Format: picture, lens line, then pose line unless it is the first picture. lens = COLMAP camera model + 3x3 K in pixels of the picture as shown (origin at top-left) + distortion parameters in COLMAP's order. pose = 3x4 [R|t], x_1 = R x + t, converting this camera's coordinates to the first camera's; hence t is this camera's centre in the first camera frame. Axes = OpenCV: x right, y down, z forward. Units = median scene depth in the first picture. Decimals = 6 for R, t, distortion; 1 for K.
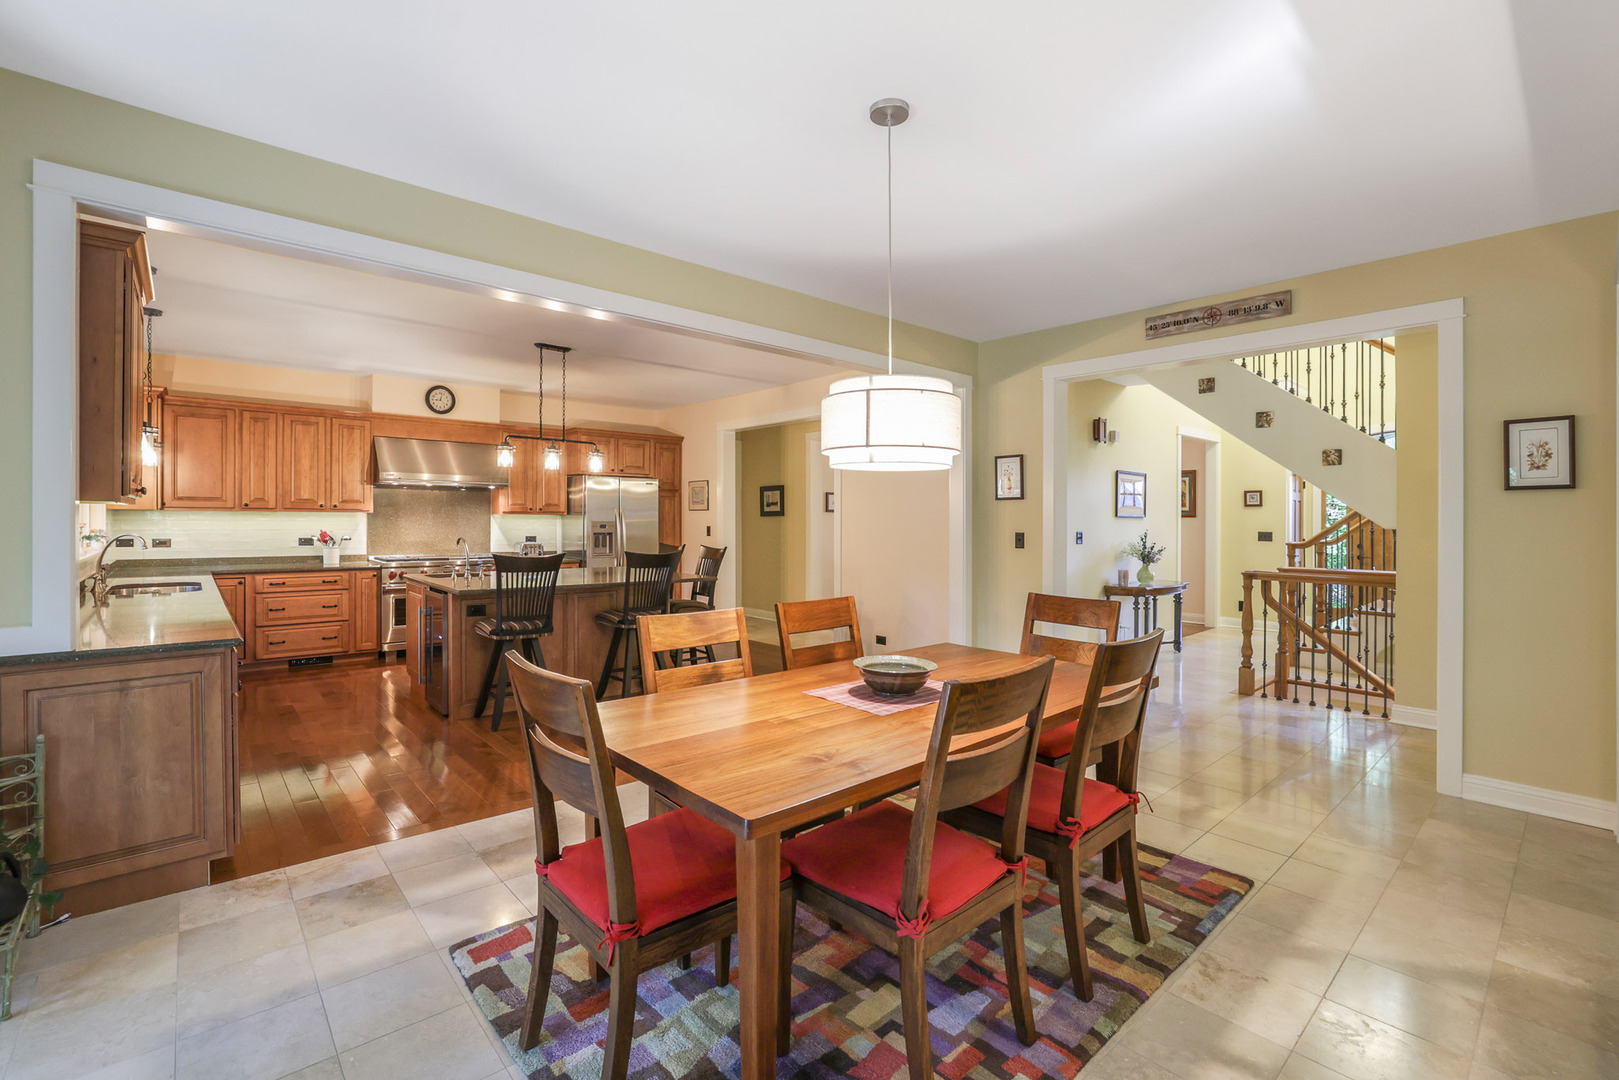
lens RADIAL K [[751.7, 0, 807.2], [0, 751.7, 527.4], [0, 0, 1]] dist [-0.020730, 0.001792]
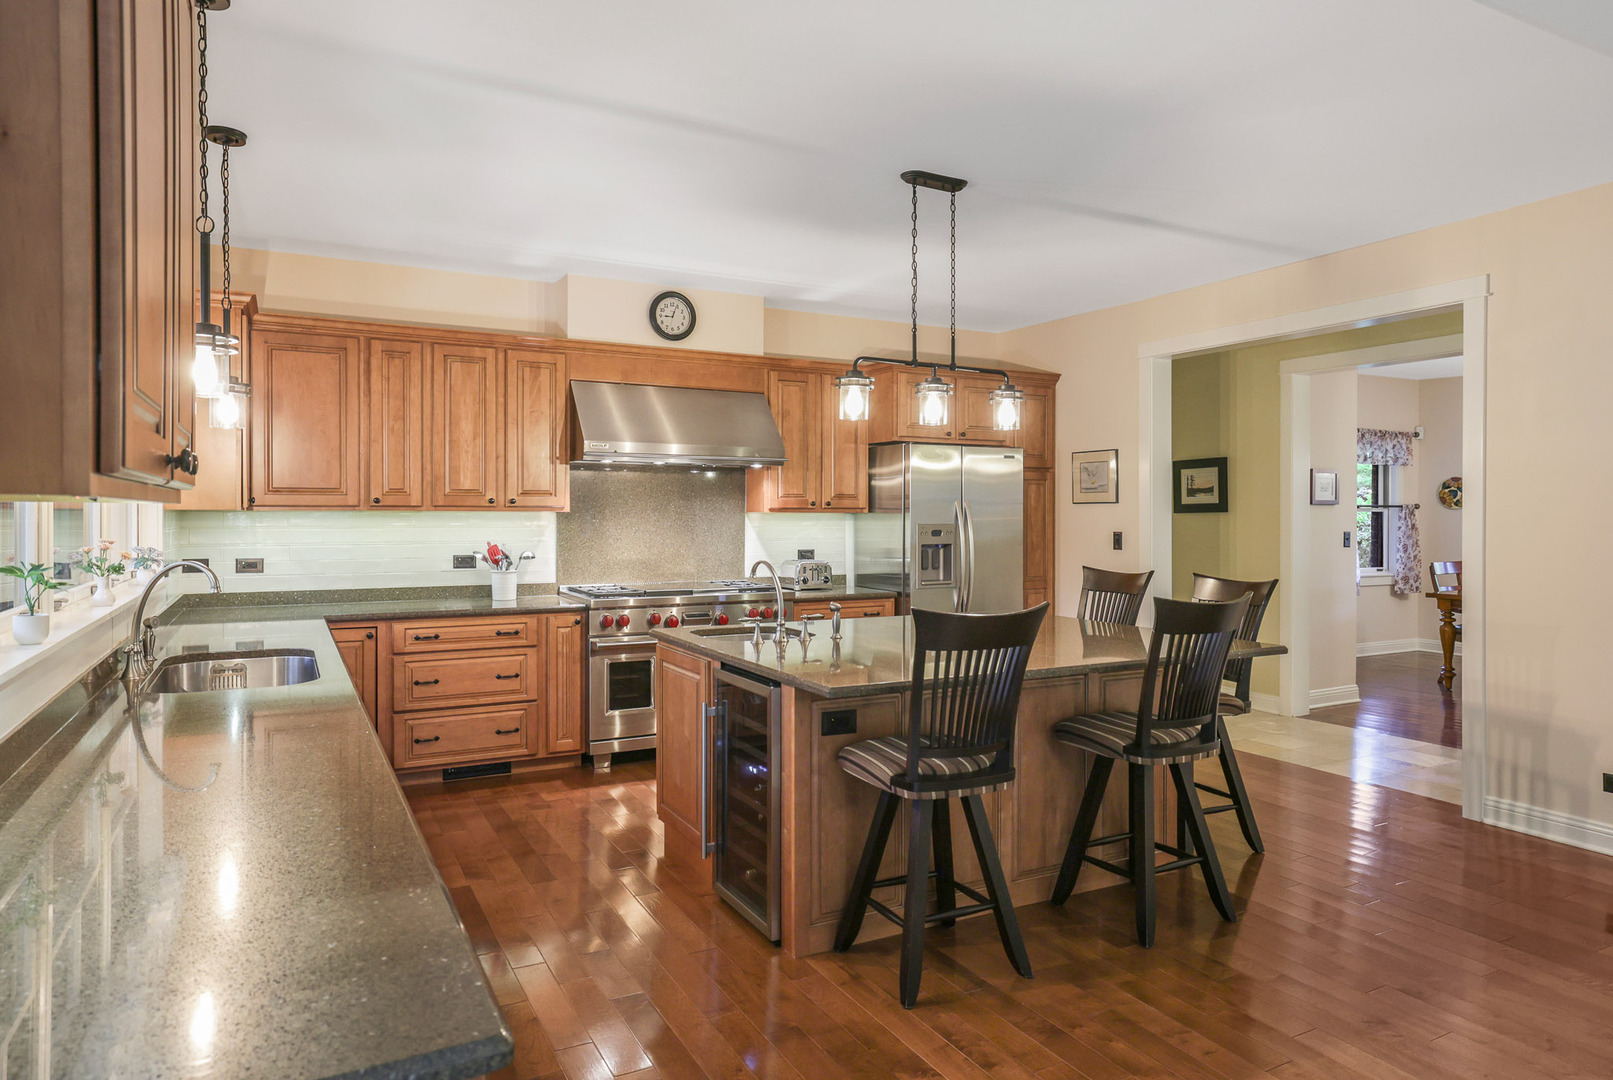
lens RADIAL K [[984.7, 0, 807.5], [0, 984.7, 526.9], [0, 0, 1]] dist [-0.020374, 0.001653]
pose [[0.979587, -0.002990, -0.201000, -0.250394], [0.003579, 0.999990, 0.002570, -0.009776], [0.200991, -0.003237, 0.979588, 0.291896]]
